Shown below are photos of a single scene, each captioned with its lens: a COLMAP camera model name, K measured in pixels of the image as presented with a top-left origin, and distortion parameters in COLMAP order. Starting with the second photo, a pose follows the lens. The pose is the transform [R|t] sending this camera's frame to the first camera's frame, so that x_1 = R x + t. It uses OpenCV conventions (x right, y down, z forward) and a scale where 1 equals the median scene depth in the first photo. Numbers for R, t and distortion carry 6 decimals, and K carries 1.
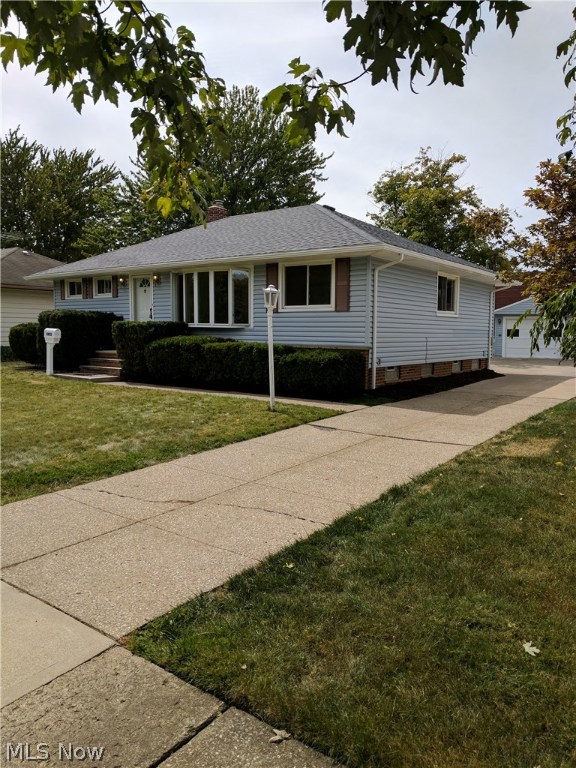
lens RADIAL K [[583.9, 0, 288.0], [0, 583.9, 384.0], [0, 0, 1]] dist [-0.015583, -0.002306]
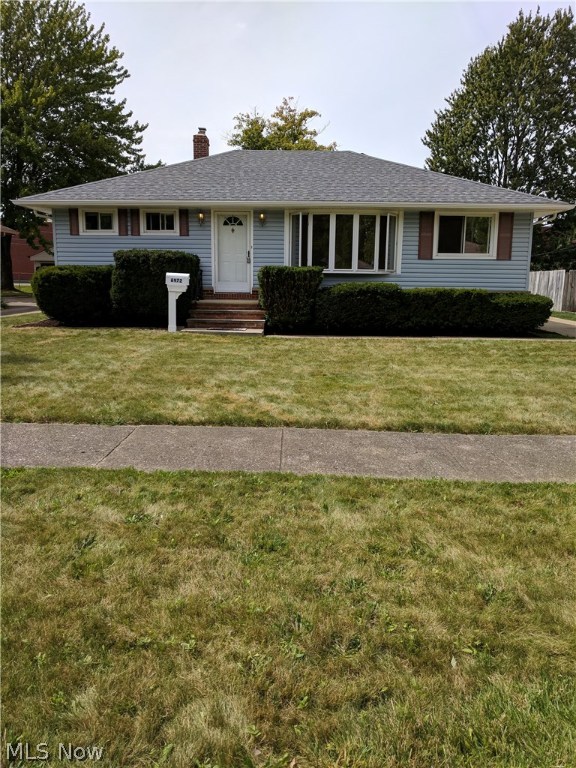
lens RADIAL K [[583.9, 0, 288.0], [0, 583.9, 384.0], [0, 0, 1]] dist [-0.015583, -0.002306]
pose [[0.802370, -0.106778, 0.587198, -0.814711], [0.054297, 0.992845, 0.106350, -0.023540], [-0.594352, -0.053449, 0.802427, 0.278293]]
